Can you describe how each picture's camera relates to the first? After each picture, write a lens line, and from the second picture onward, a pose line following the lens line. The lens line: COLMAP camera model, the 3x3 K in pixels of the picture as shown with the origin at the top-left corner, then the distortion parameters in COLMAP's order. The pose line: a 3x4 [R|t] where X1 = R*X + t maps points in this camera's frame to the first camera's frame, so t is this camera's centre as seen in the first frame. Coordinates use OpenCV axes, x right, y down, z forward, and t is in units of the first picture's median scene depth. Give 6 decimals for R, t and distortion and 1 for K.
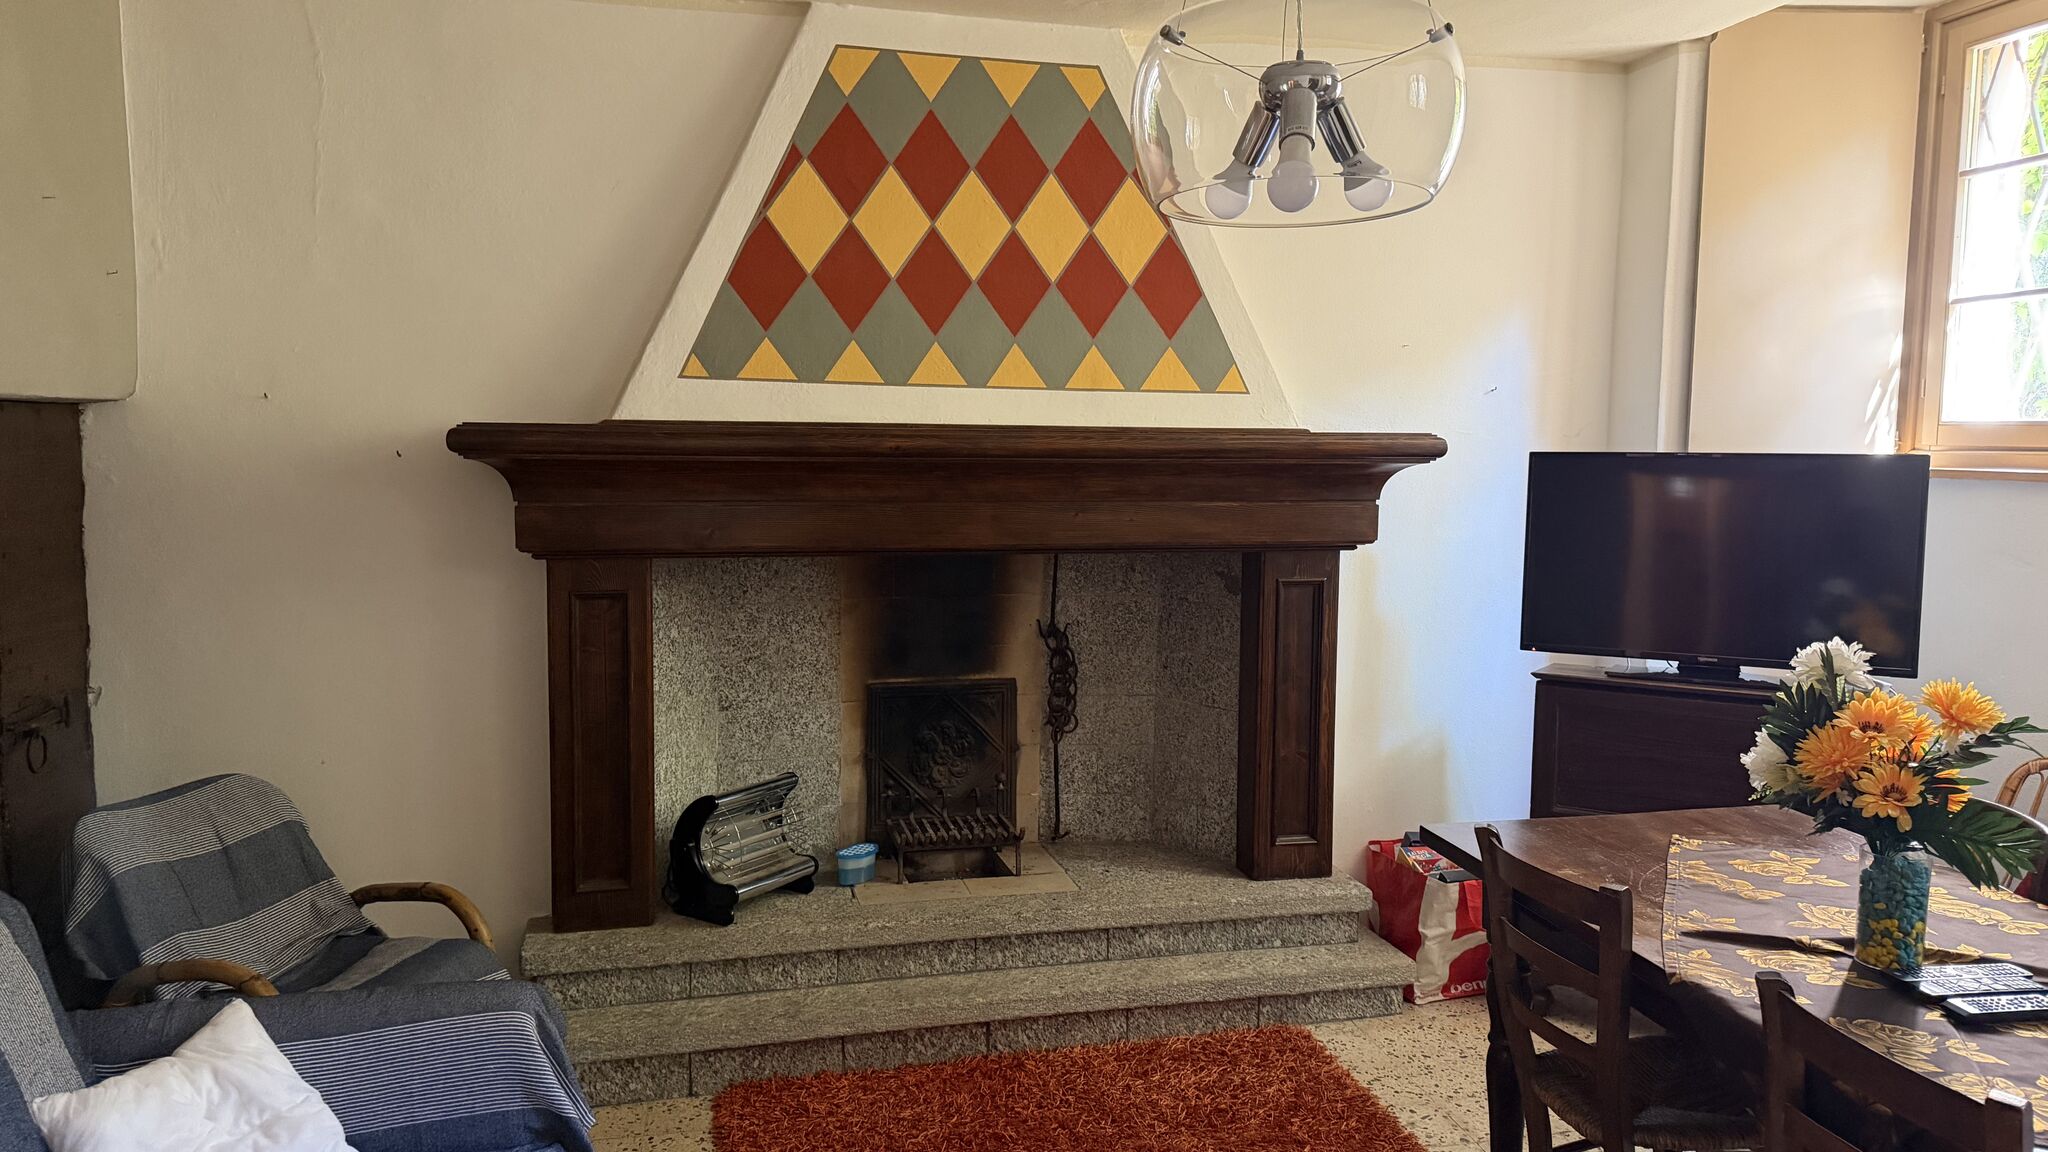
lens RADIAL K [[1451.2, 0, 1019.7], [0, 1451.2, 567.5], [0, 0, 1]] dist [0.152828, -0.212301]
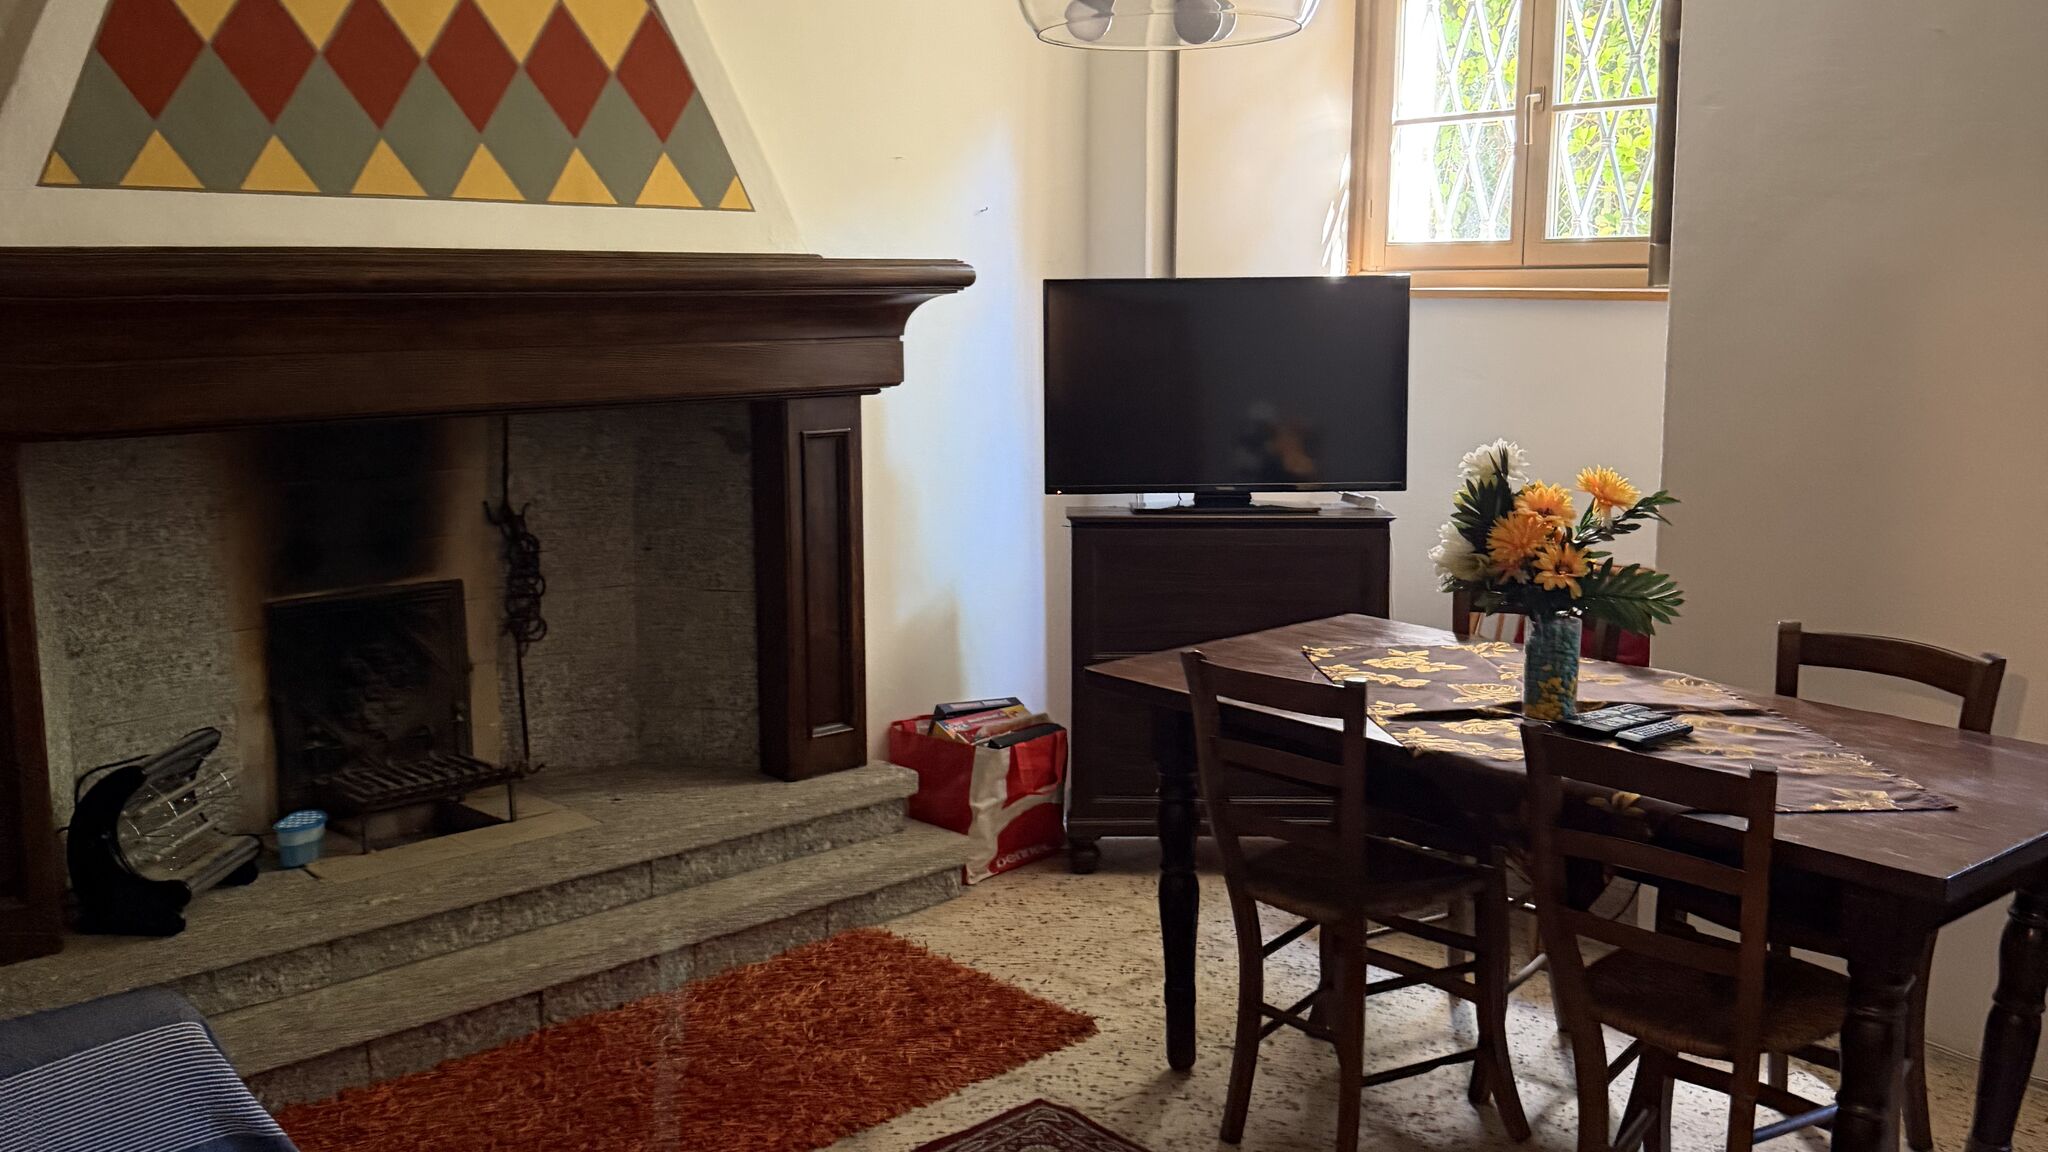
lens RADIAL K [[1921.4, 0, 1039.3], [0, 1921.4, 579.4], [0, 0, 1]] dist [0.198363, -0.423132]
pose [[0.870199, -0.091626, 0.484105, -0.264443], [0.055973, 0.994579, 0.087629, 0.002725], [-0.489510, -0.049158, 0.870611, -0.062829]]
